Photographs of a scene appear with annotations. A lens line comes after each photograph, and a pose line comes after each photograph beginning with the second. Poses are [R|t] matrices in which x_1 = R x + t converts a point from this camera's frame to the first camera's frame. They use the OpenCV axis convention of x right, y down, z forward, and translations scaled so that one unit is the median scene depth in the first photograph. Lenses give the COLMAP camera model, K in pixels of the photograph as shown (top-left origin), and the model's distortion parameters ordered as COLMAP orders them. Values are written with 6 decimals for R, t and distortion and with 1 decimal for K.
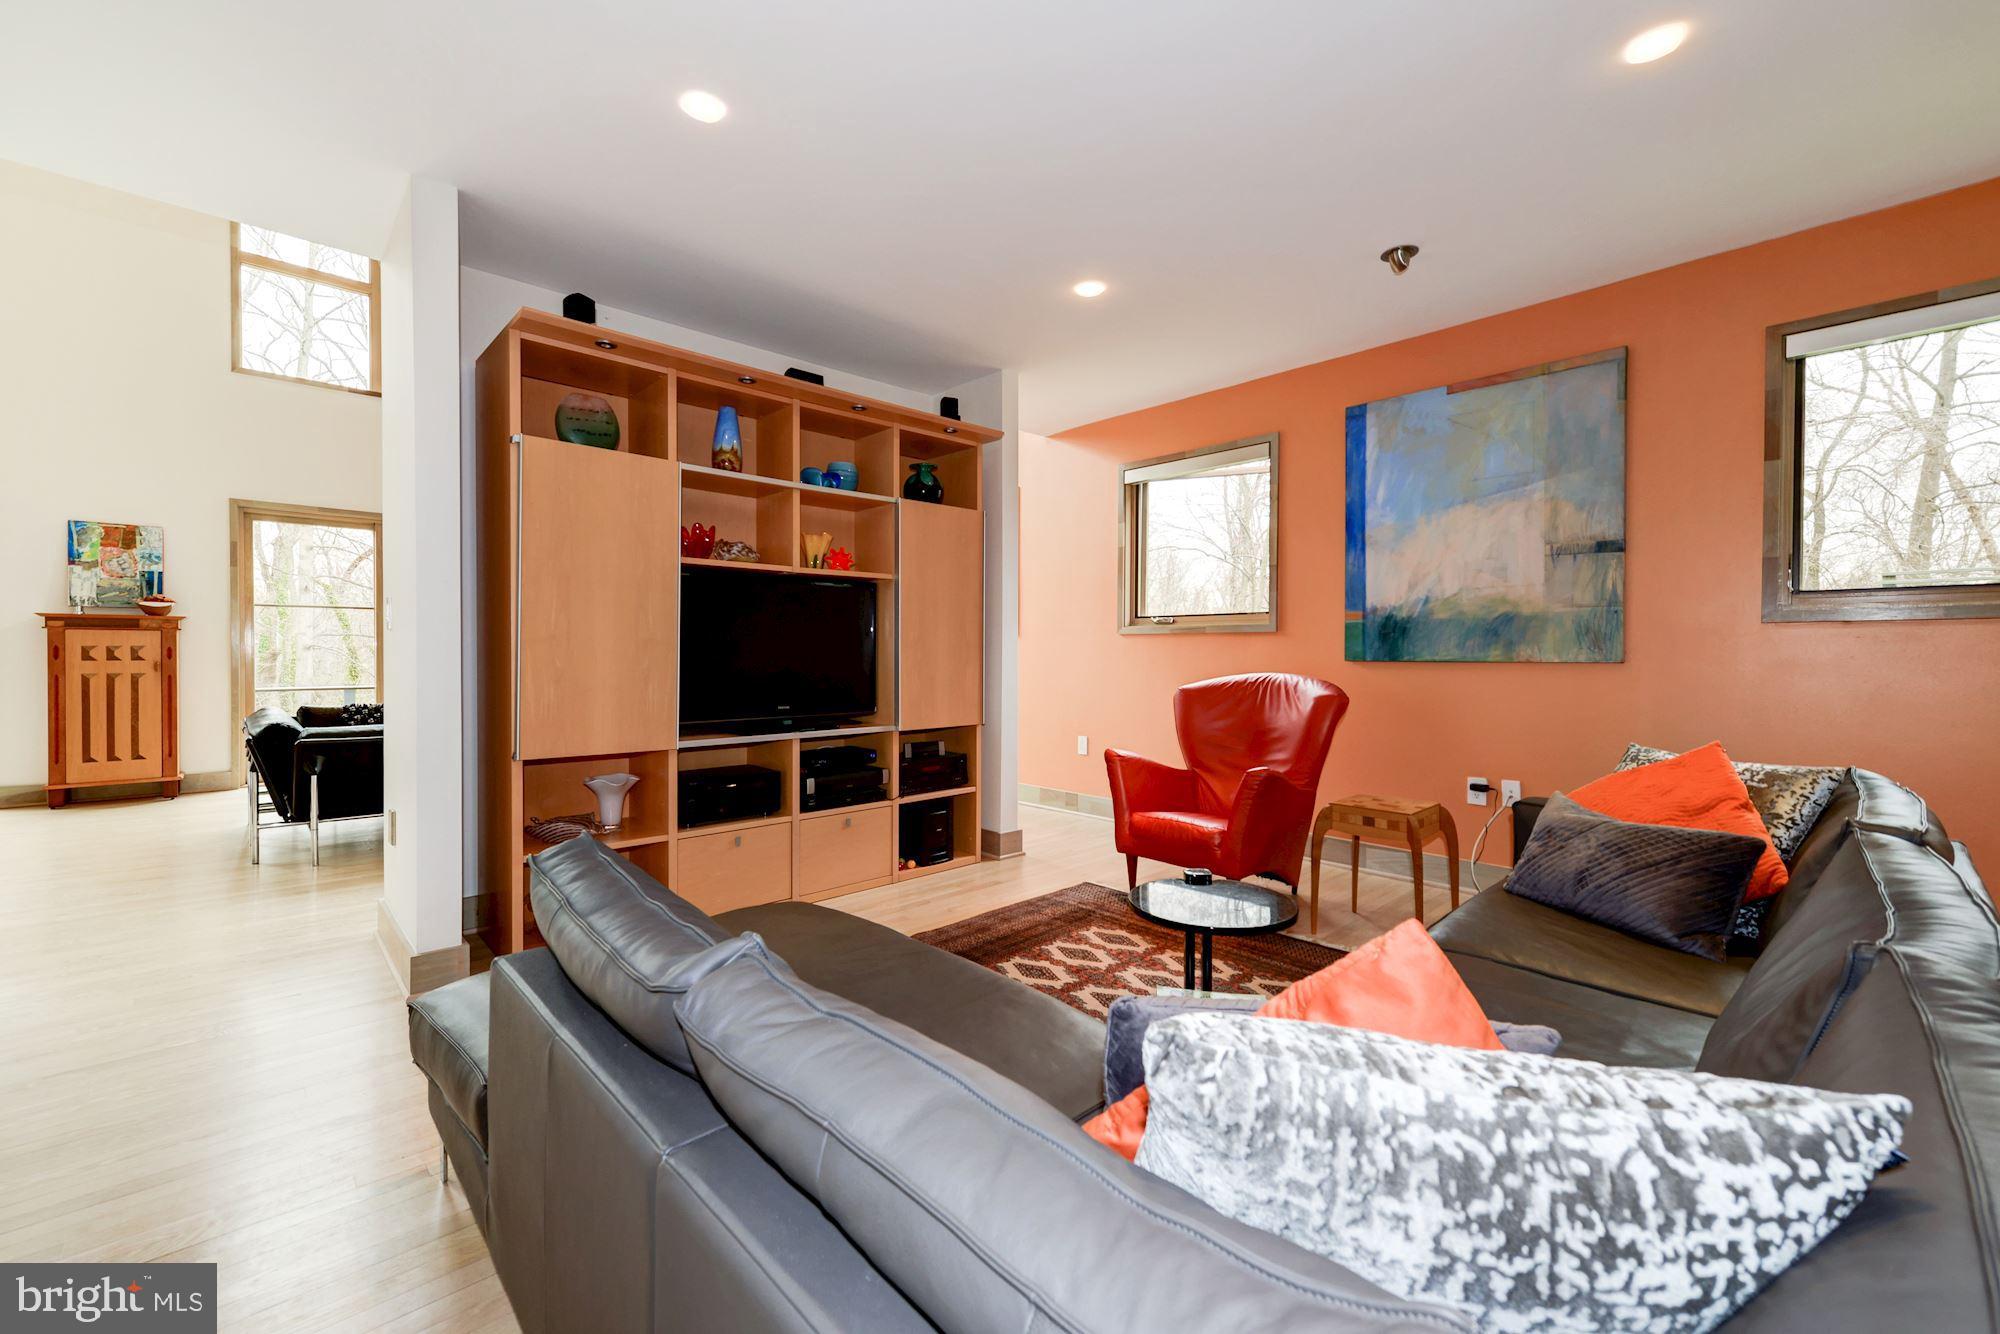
lens RADIAL K [[814.8, 0, 1000.3], [0, 814.8, 663.6], [0, 0, 1]] dist [0.002308, 0.000228]
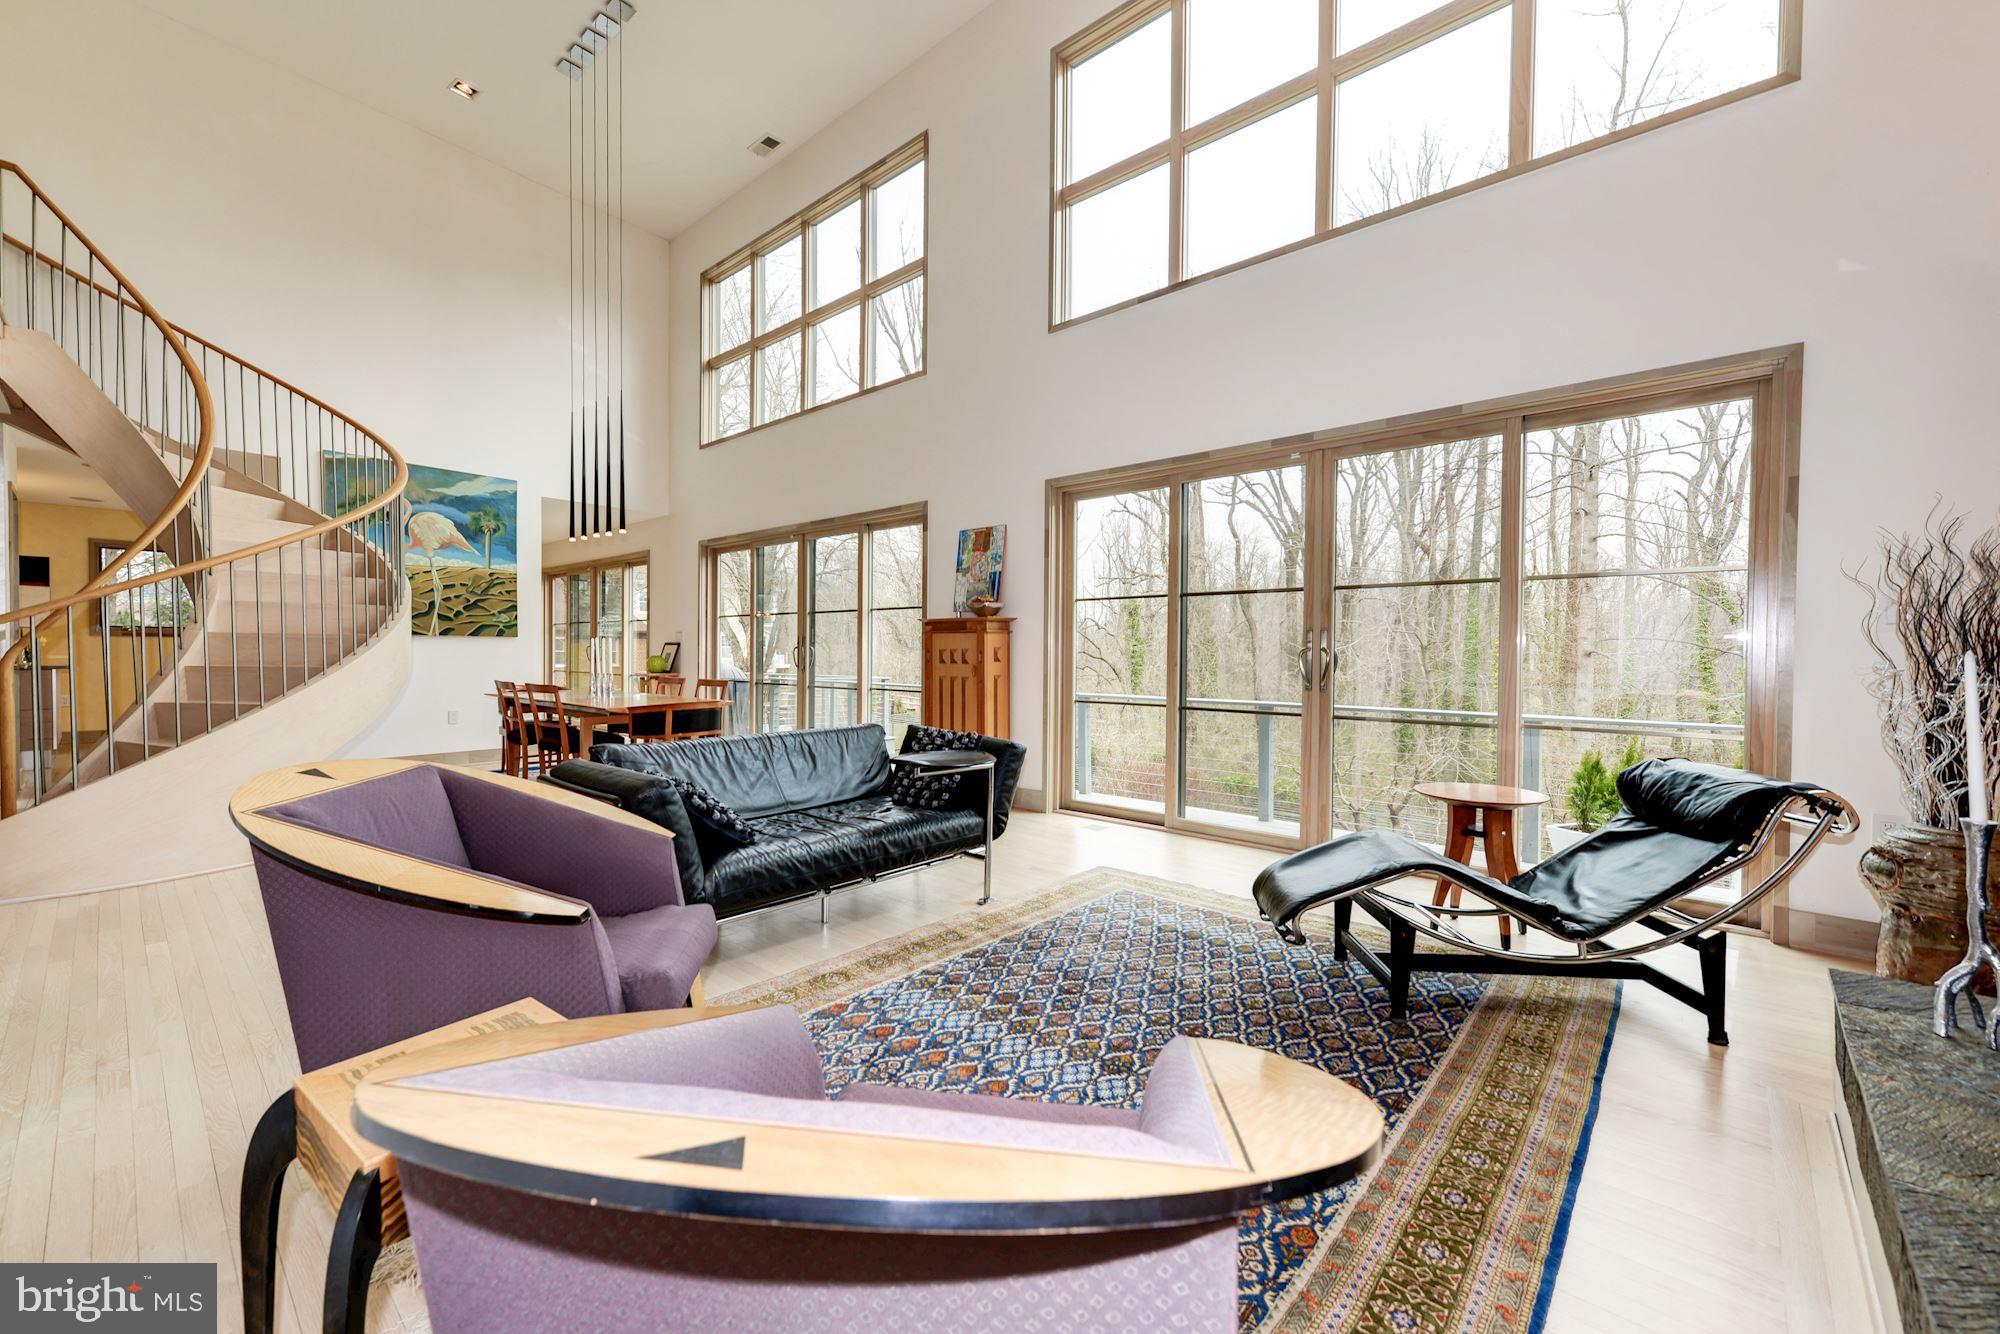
lens RADIAL K [[814.8, 0, 981.9], [0, 814.8, 663.2], [0, 0, 1]] dist [0.002308, 0.000228]
pose [[0.056430, 0.008125, -0.998374, -0.082356], [-0.018896, 0.999796, 0.007069, -0.011964], [0.998228, 0.018467, 0.056572, 0.950733]]
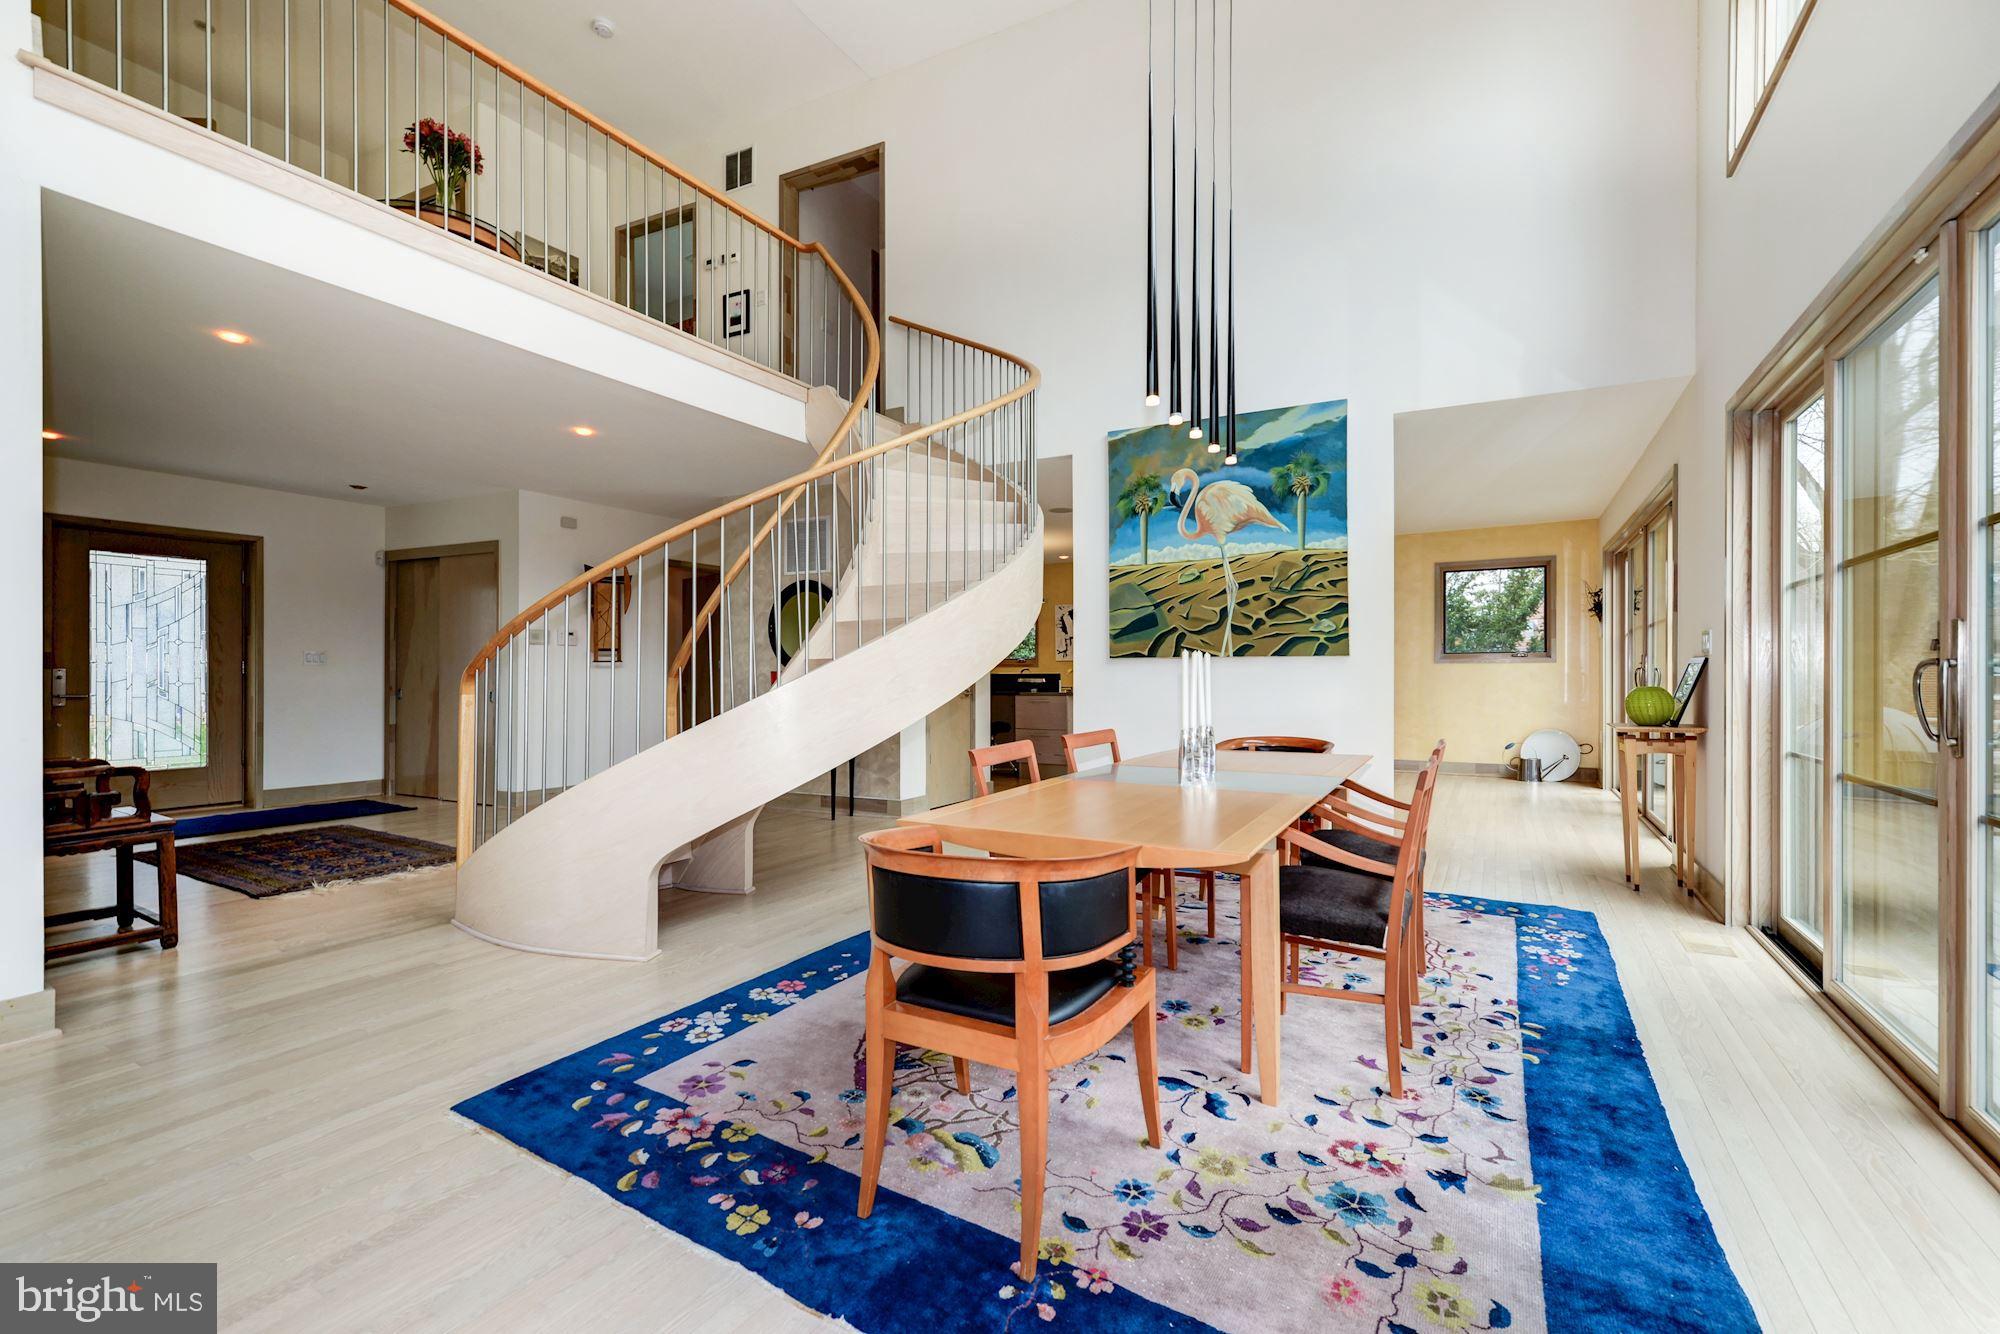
lens RADIAL K [[814.8, 0, 1011.1], [0, 814.8, 673.0], [0, 0, 1]] dist [0.002308, 0.000228]
pose [[-0.964302, -0.003488, -0.264783, -0.929292], [-0.006036, 0.999943, 0.008809, -0.018869], [0.264737, 0.010093, -0.964268, 0.958123]]
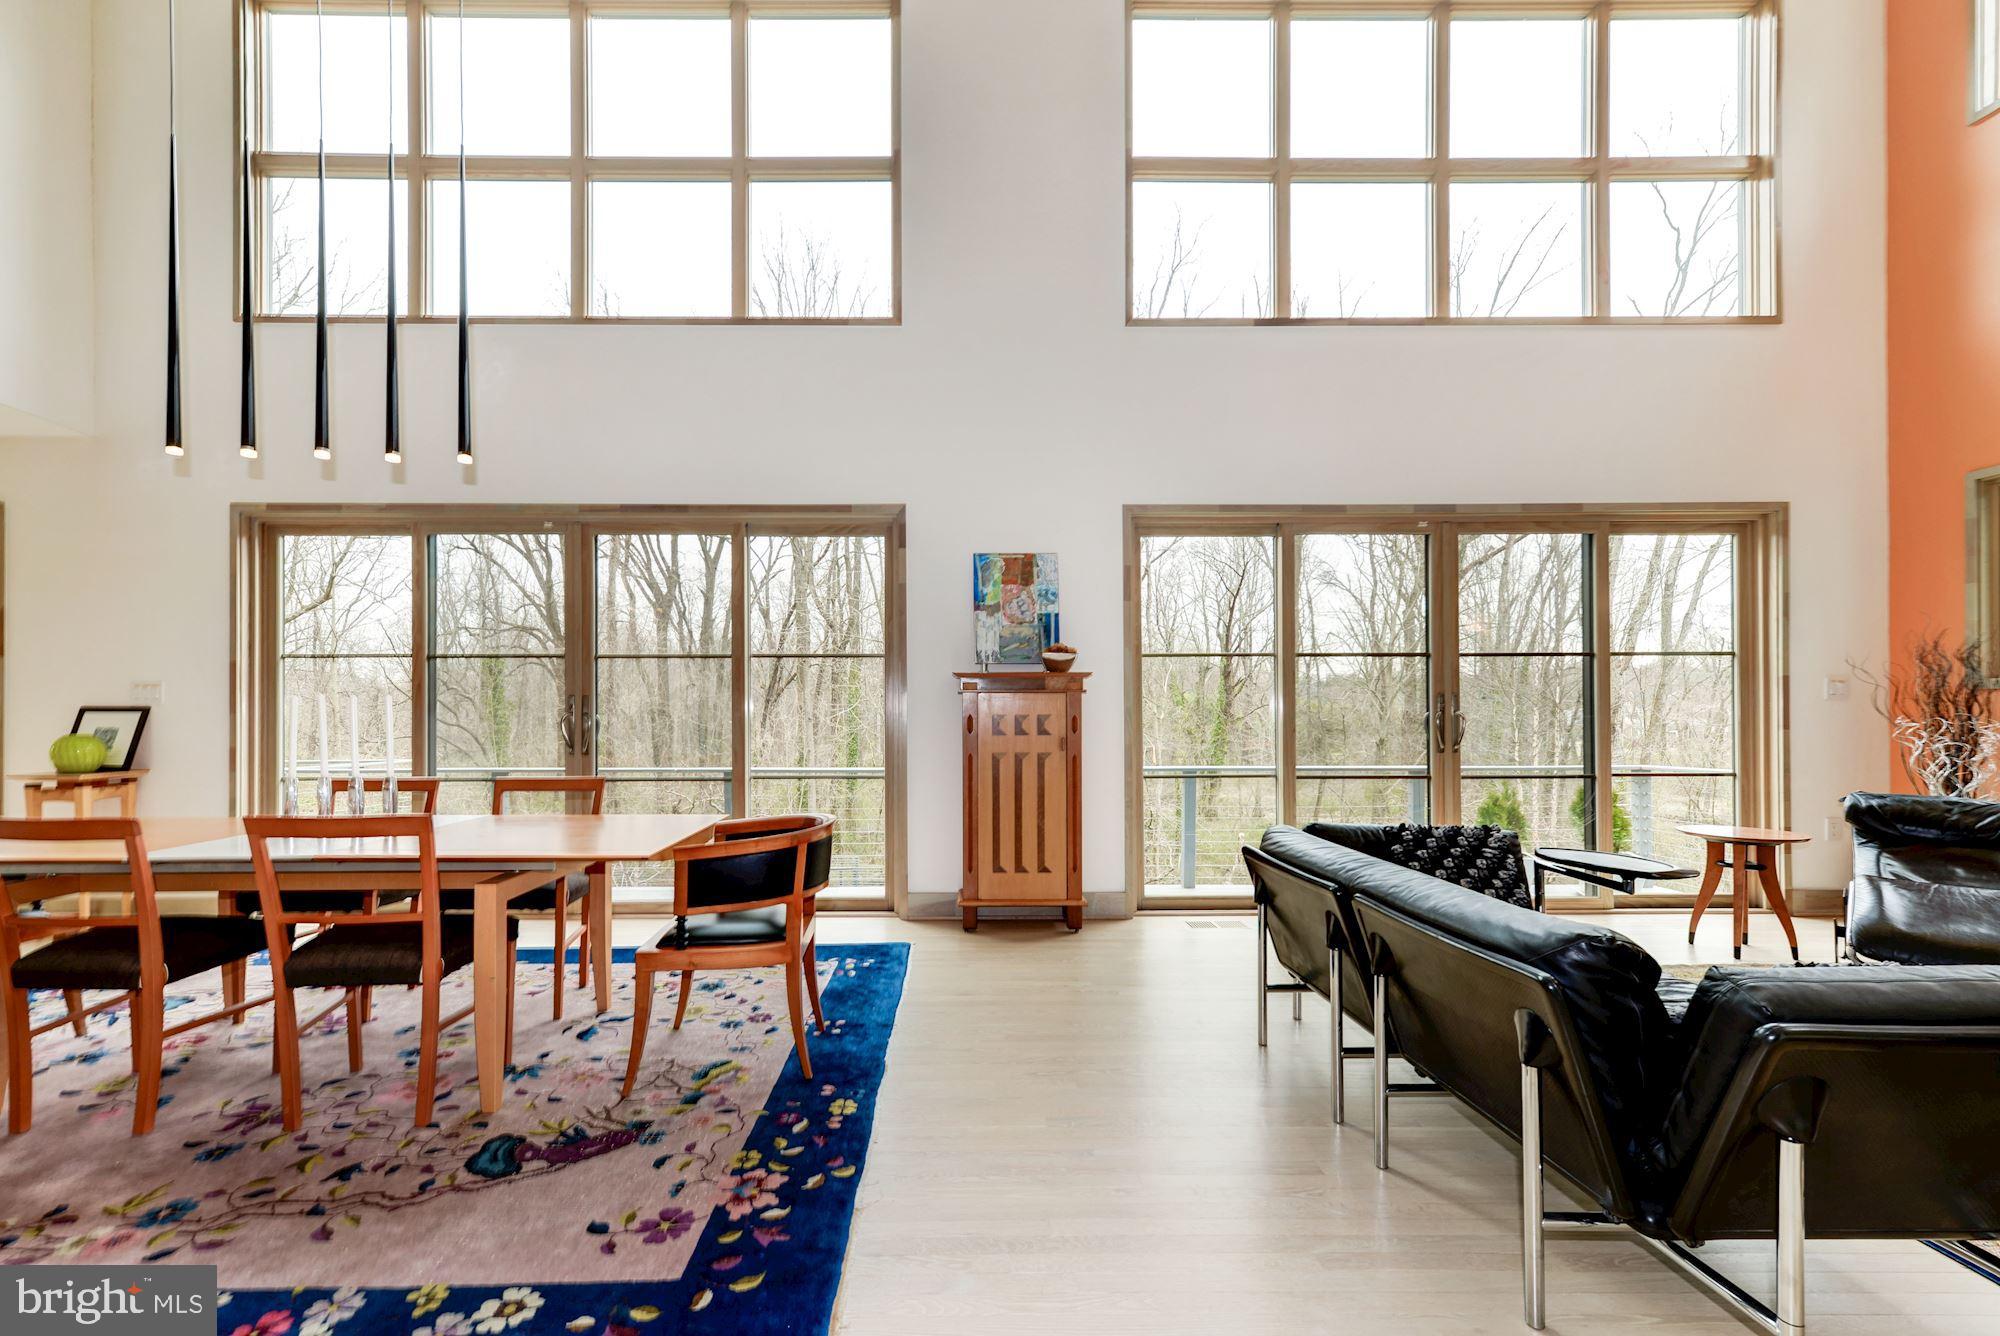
lens RADIAL K [[814.8, 0, 957.6], [0, 814.8, 714.9], [0, 0, 1]] dist [0.002308, 0.000228]
pose [[0.727943, -0.011376, -0.685543, -0.608914], [-0.000683, 0.999850, -0.017317, -0.008791], [0.685638, 0.013074, 0.727826, 0.419008]]
